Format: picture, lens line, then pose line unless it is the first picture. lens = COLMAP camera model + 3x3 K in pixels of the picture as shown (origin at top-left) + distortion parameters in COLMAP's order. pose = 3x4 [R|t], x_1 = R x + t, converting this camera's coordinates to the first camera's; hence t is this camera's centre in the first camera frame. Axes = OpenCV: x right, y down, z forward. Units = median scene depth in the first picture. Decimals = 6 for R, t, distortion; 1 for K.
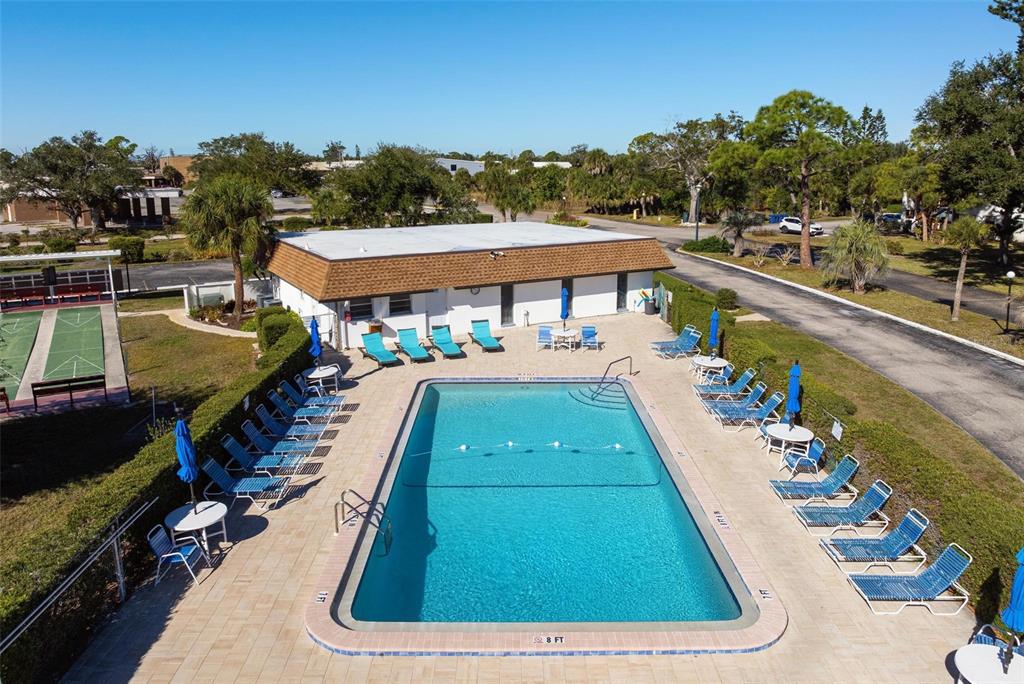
lens RADIAL K [[729.9, 0, 512.0], [0, 729.9, 342.0], [0, 0, 1]] dist [-0.037472, -0.001937]
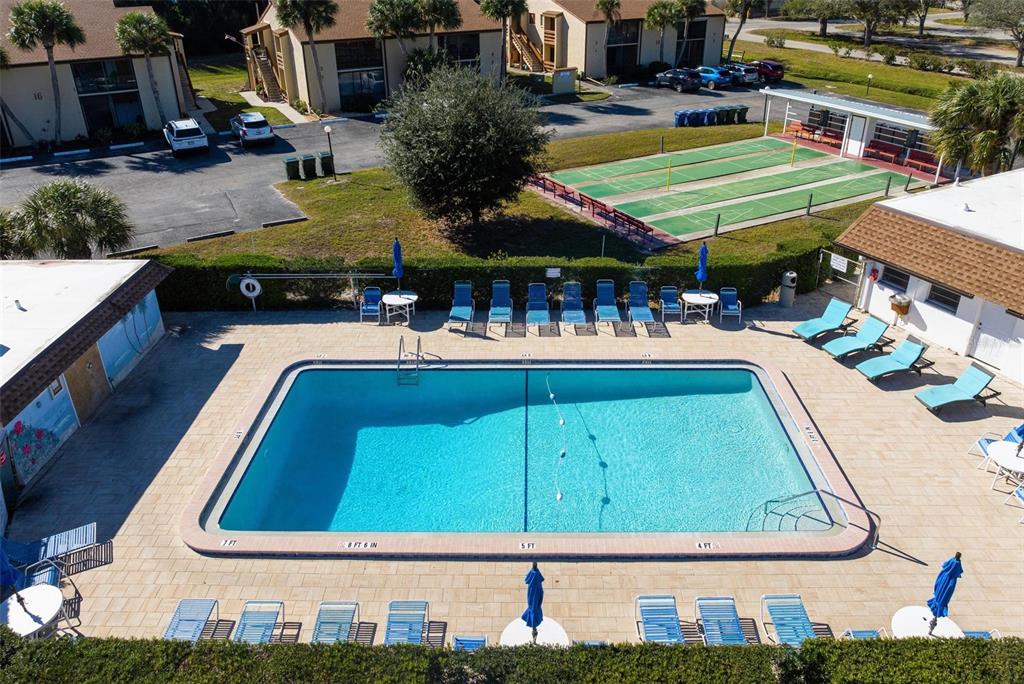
lens RADIAL K [[729.9, 0, 512.0], [0, 729.9, 342.0], [0, 0, 1]] dist [-0.037472, -0.001937]
pose [[-0.021116, 0.475365, -0.879535, 0.591385], [-0.247792, 0.849795, 0.465240, -0.280217], [0.968583, 0.227766, 0.099847, 0.636462]]
